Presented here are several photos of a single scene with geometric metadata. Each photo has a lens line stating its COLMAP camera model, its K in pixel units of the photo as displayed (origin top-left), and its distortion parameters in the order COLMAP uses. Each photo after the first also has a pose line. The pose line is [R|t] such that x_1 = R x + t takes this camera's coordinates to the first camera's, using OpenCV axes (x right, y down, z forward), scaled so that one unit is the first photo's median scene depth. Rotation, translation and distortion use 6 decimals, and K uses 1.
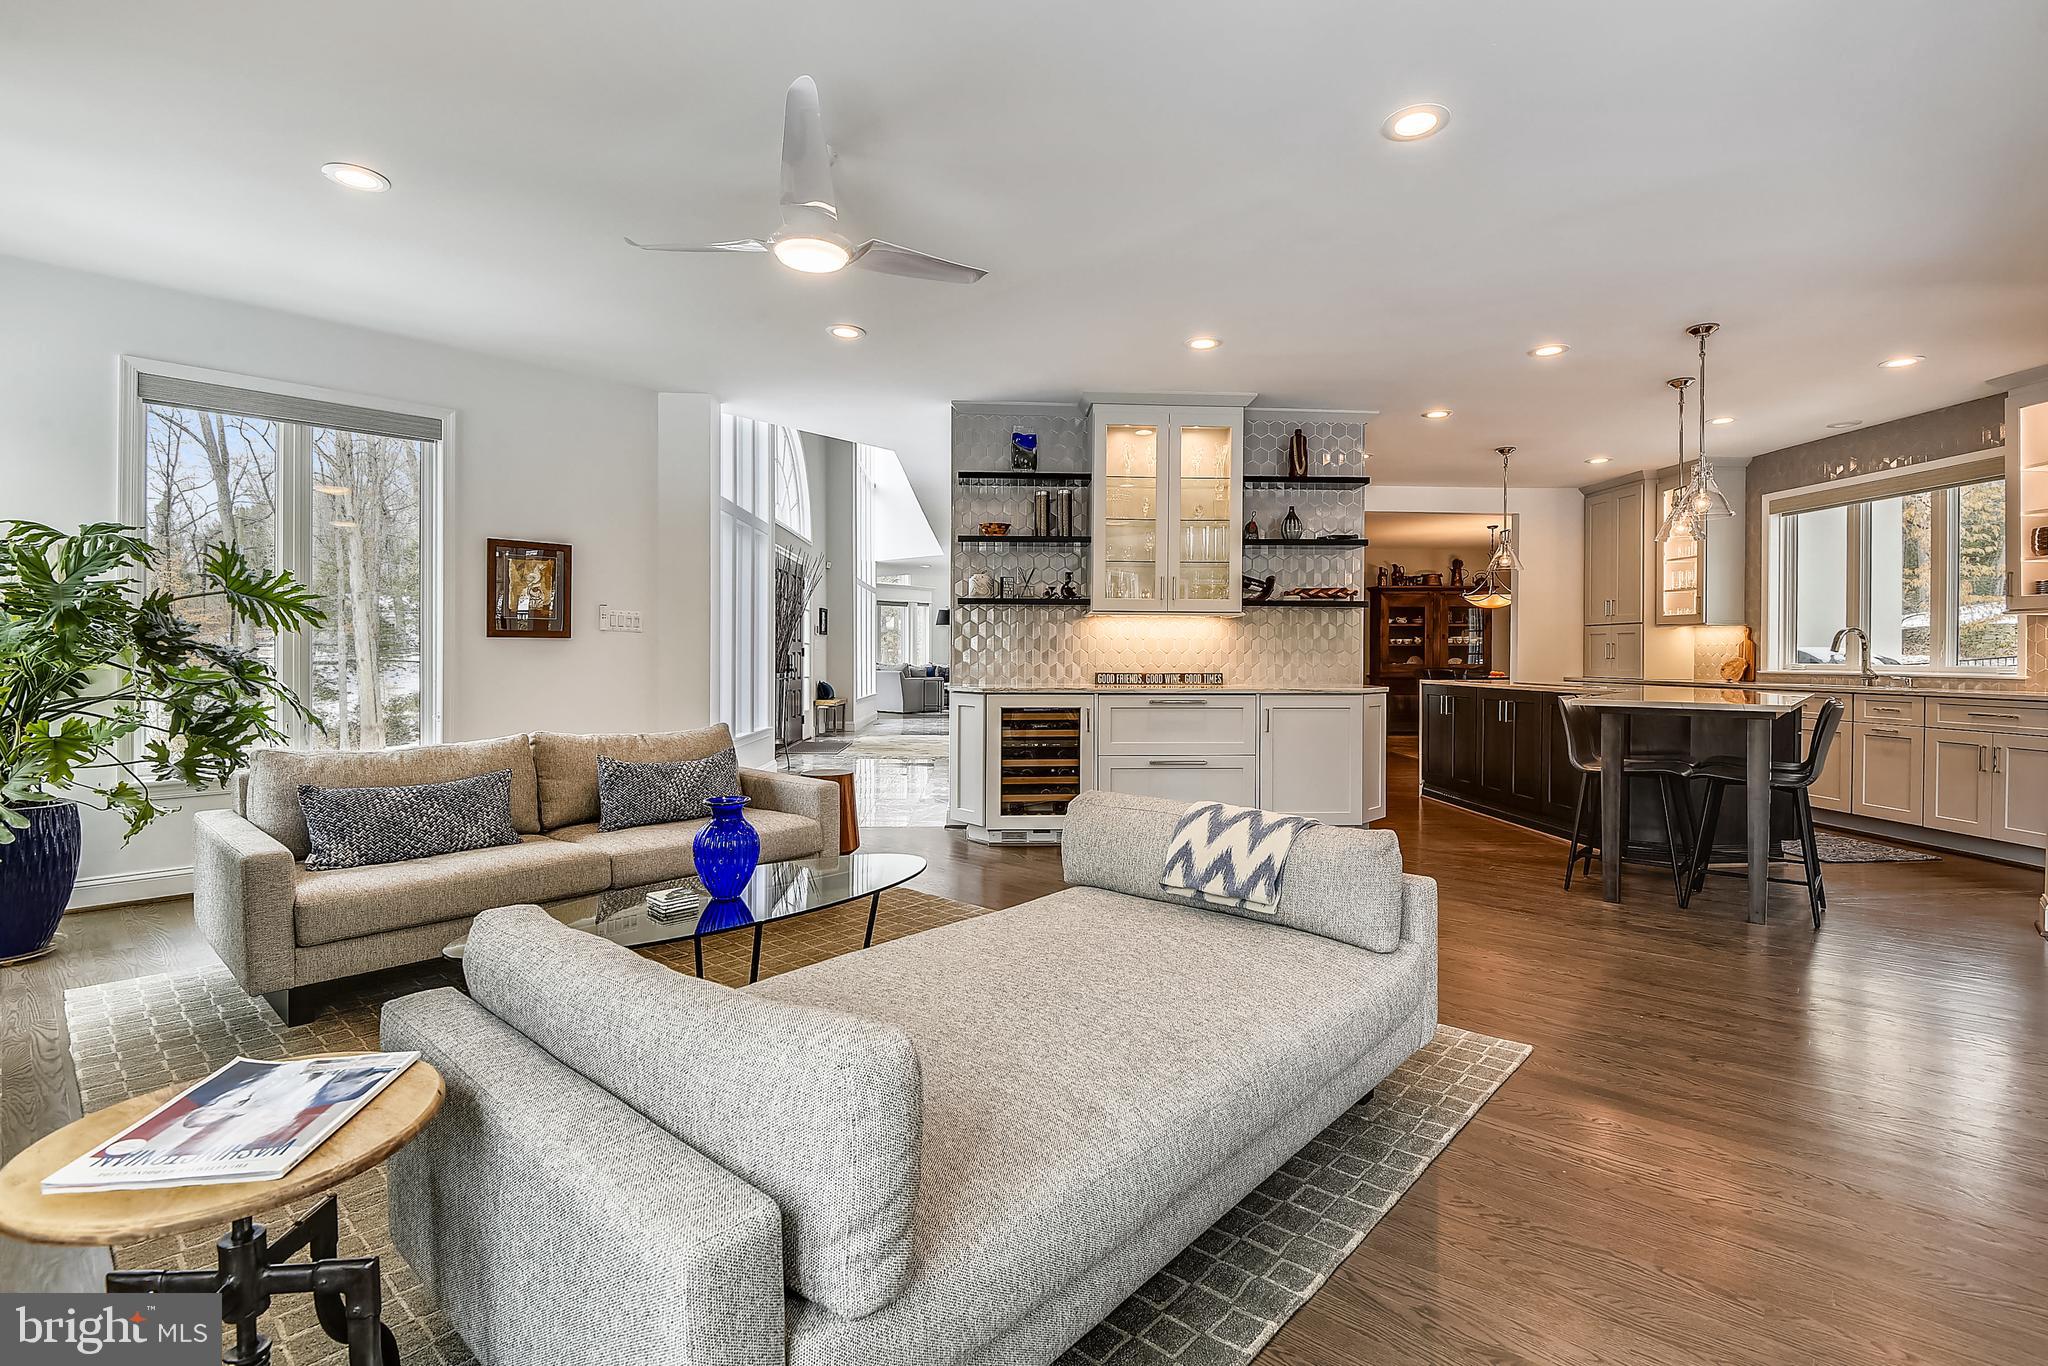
lens RADIAL K [[942.6, 0, 1019.4], [0, 942.6, 673.5], [0, 0, 1]] dist [0.003682, -0.004282]
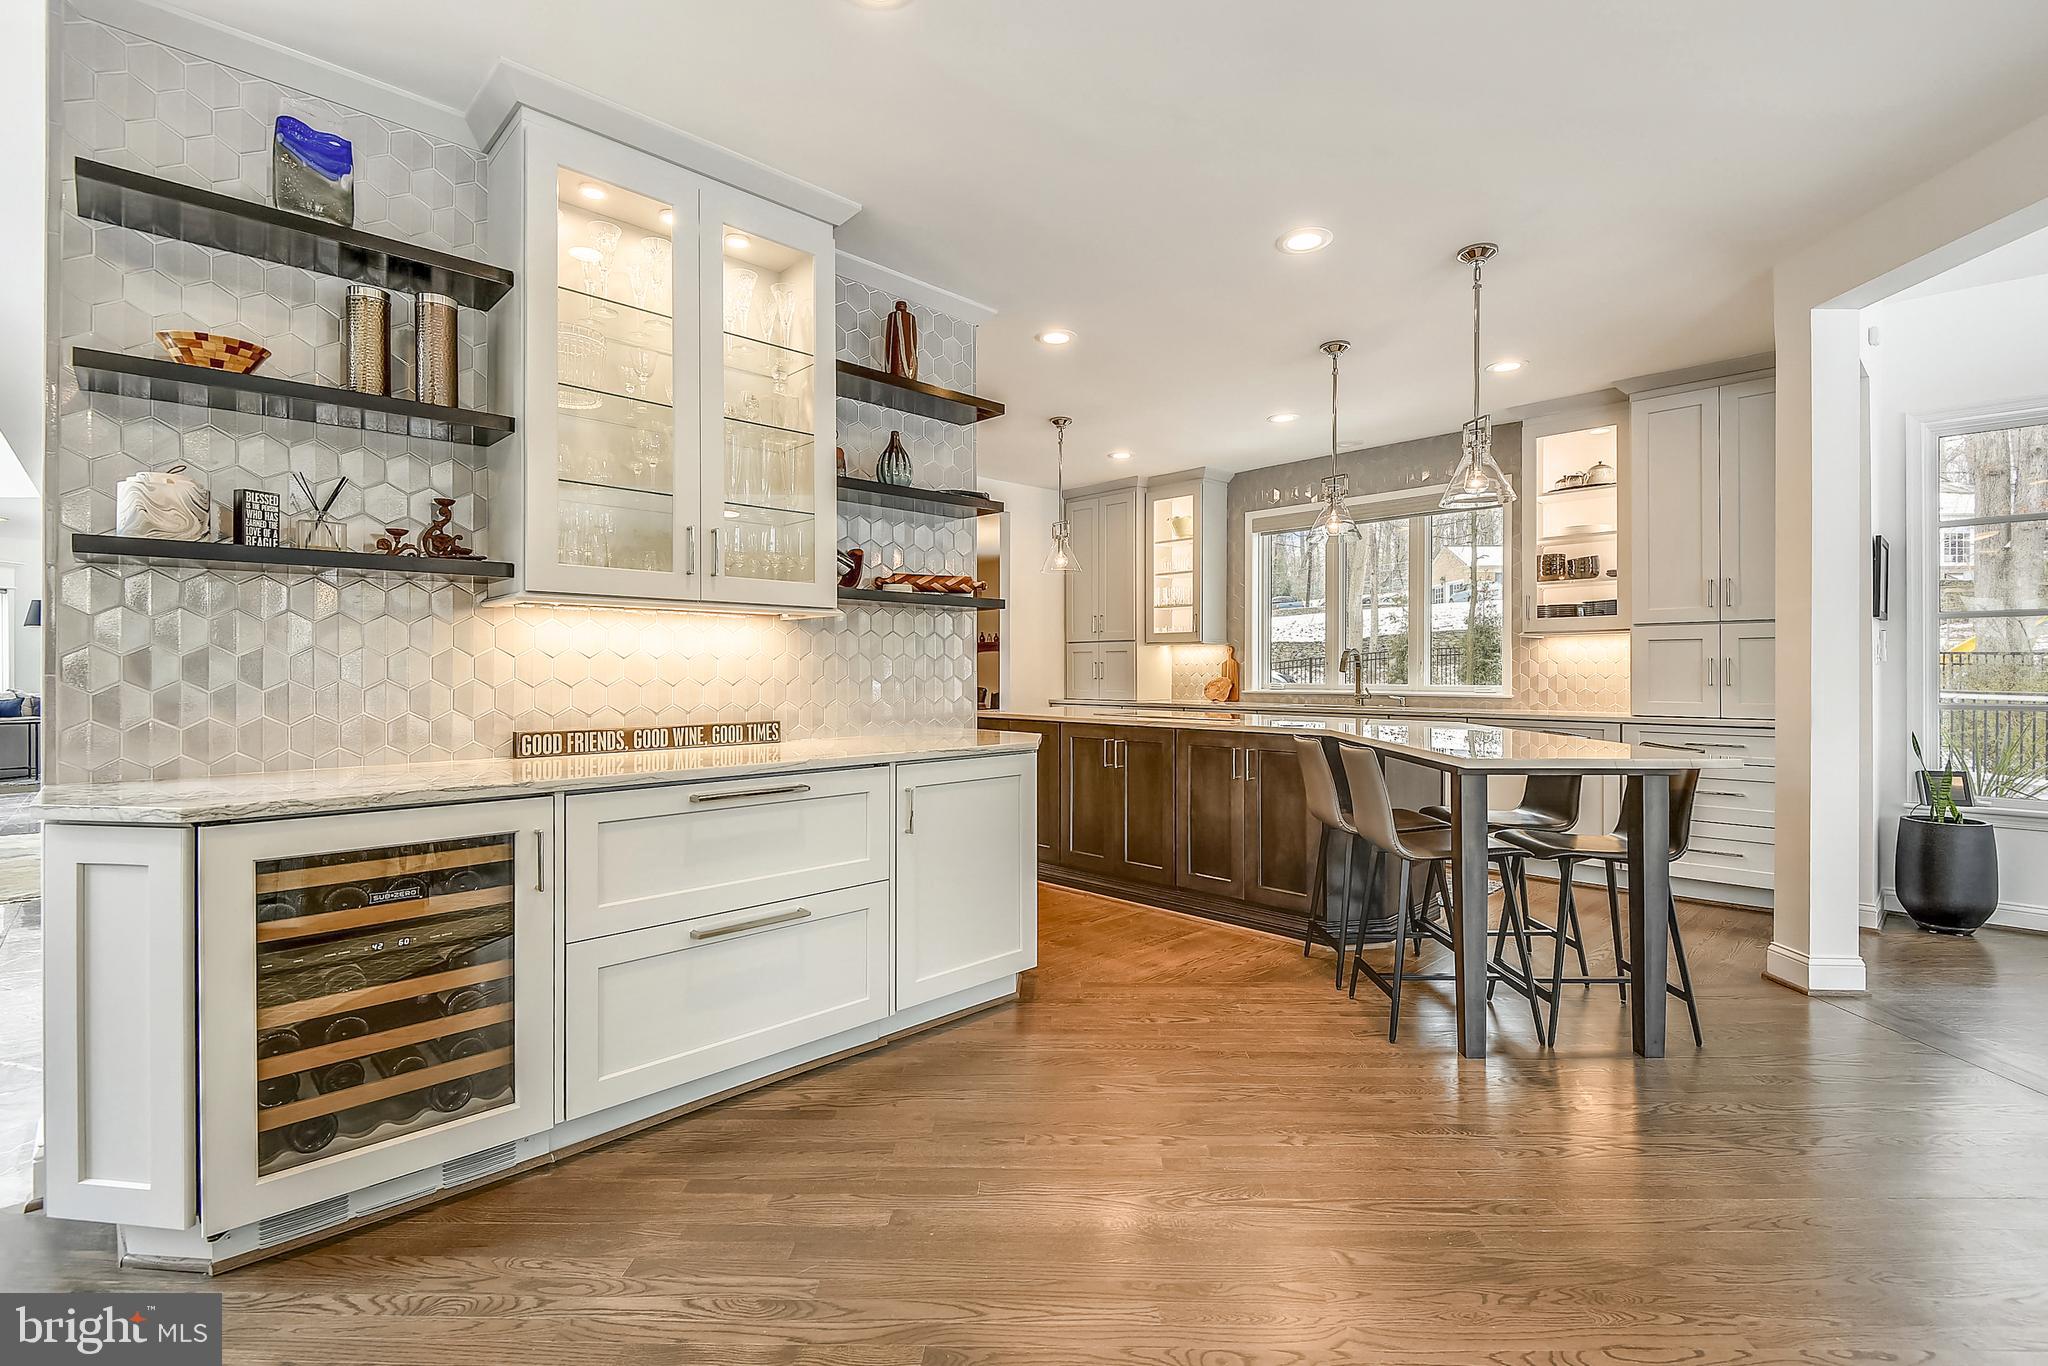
lens RADIAL K [[942.6, 0, 1046.2], [0, 942.6, 671.8], [0, 0, 1]] dist [0.003682, -0.004282]
pose [[0.739254, -0.006597, 0.673394, -0.034010], [0.017905, 0.999791, -0.009861, -0.020535], [-0.673188, 0.019347, 0.739218, 0.506170]]
